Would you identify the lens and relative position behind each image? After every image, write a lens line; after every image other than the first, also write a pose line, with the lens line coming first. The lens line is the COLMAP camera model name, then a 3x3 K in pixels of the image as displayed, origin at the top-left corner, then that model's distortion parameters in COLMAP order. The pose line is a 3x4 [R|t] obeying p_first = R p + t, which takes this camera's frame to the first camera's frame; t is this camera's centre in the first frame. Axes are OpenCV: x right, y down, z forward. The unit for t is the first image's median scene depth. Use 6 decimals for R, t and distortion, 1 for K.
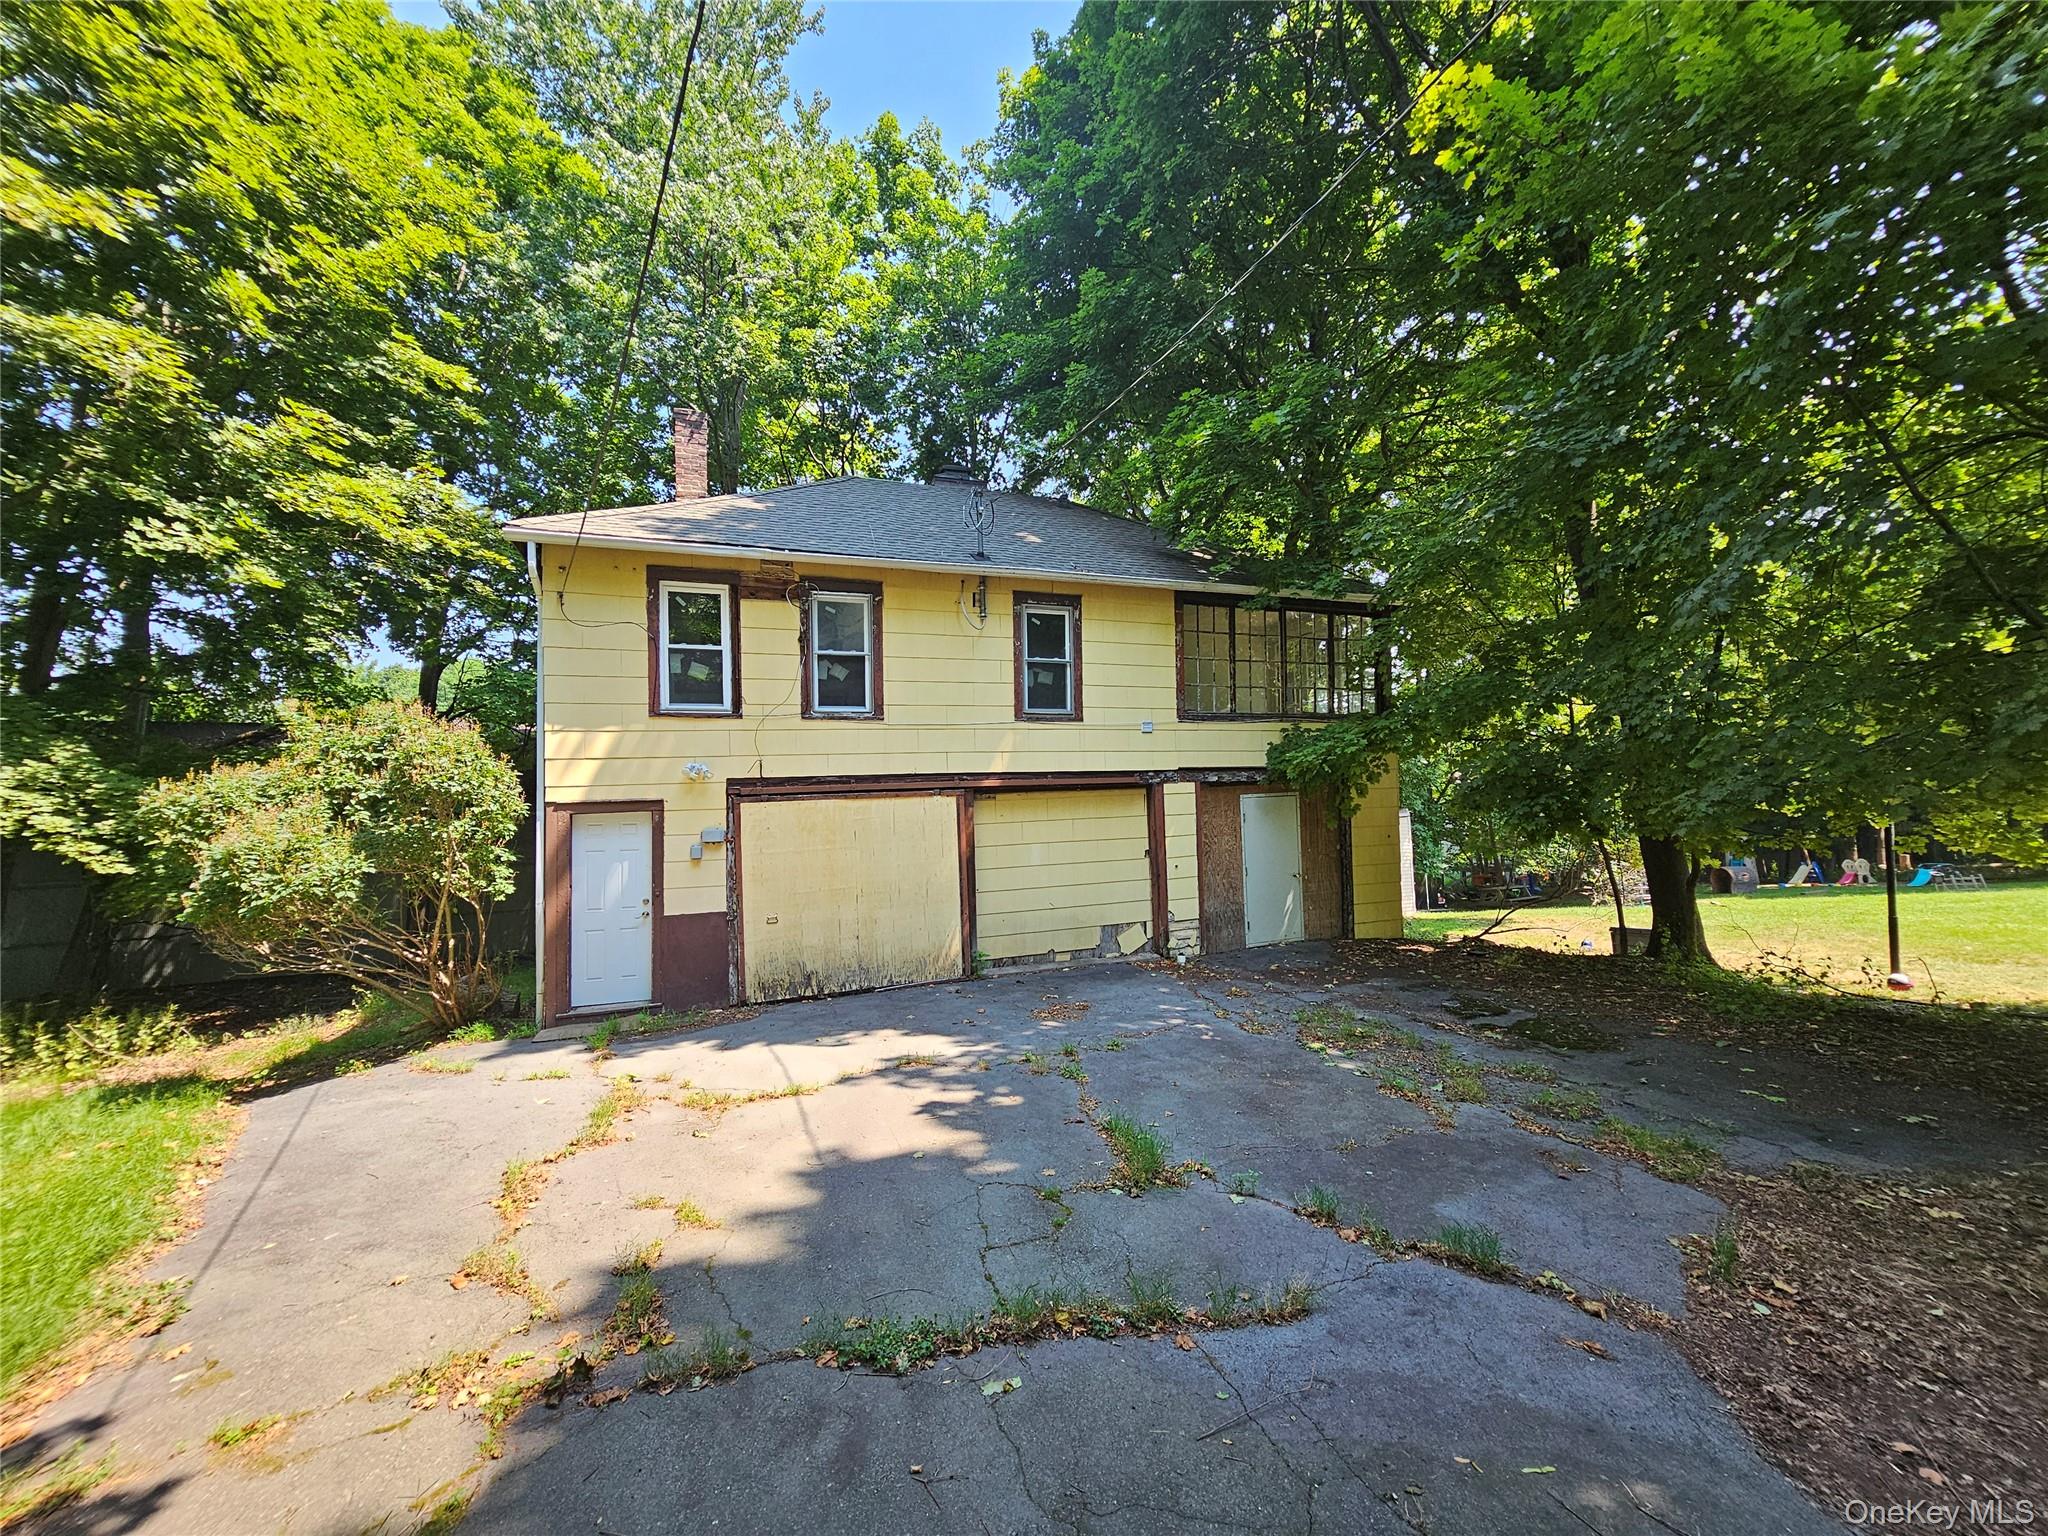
lens RADIAL K [[839.7, 0, 1023.6], [0, 839.7, 764.9], [0, 0, 1]] dist [-0.001346, 0.000877]
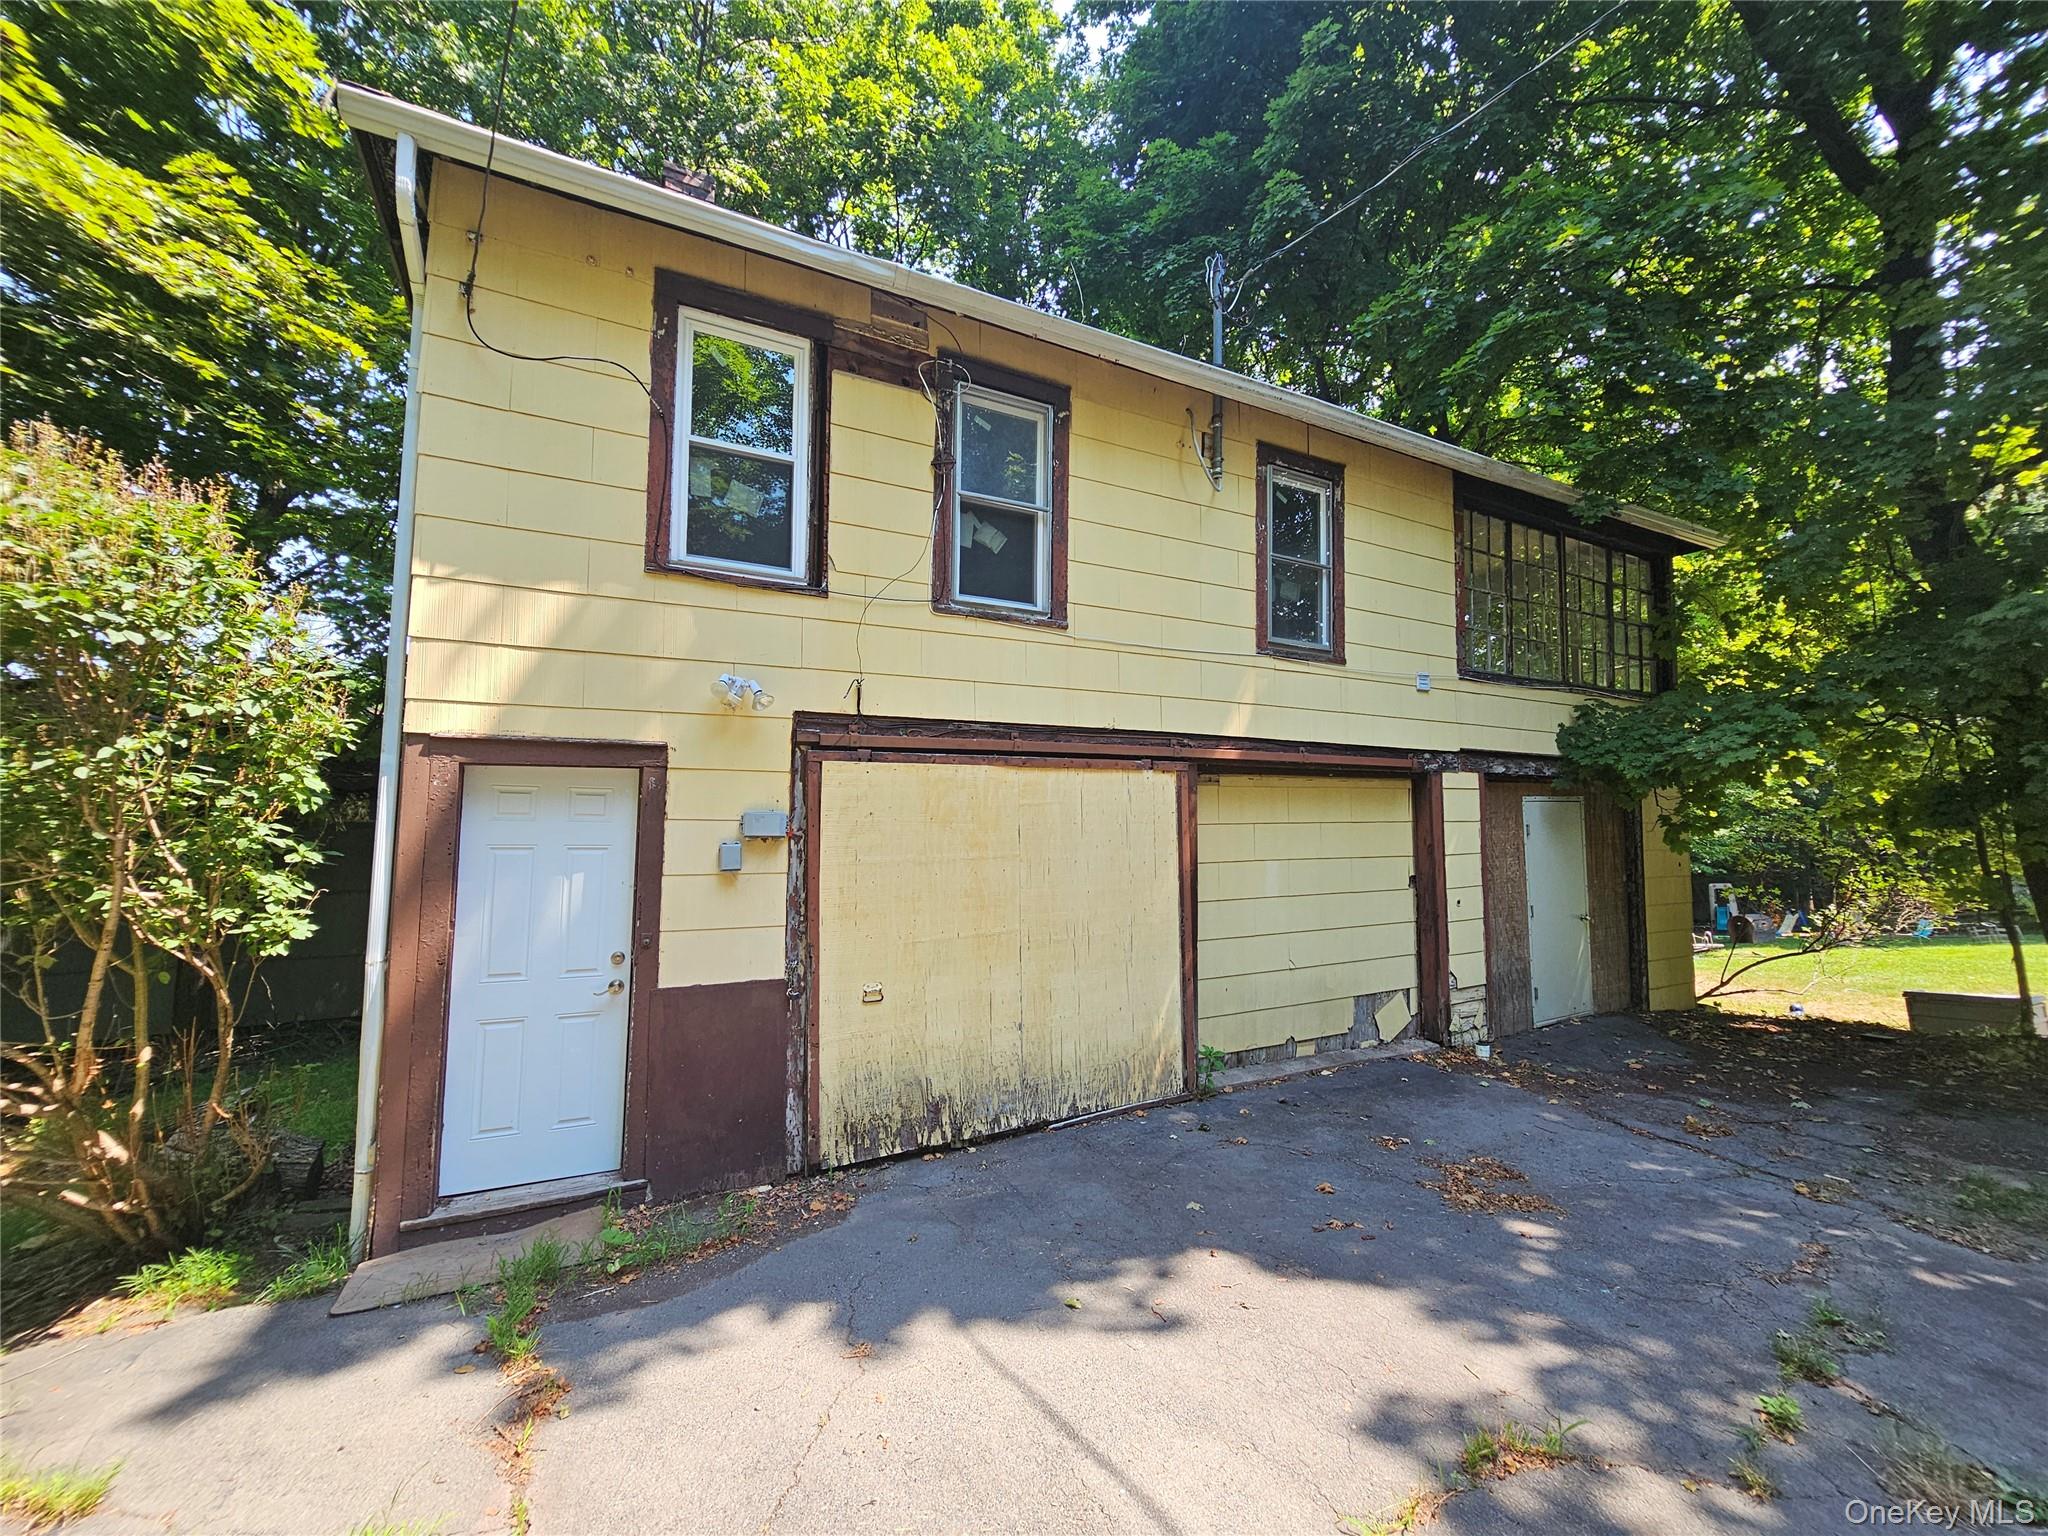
lens RADIAL K [[839.7, 0, 1024.9], [0, 839.7, 766.4], [0, 0, 1]] dist [-0.001346, 0.000877]
pose [[0.993132, 0.032202, 0.112479, -0.266295], [-0.027169, 0.998572, -0.045995, 0.066976], [-0.113800, 0.042623, 0.992589, 0.476074]]
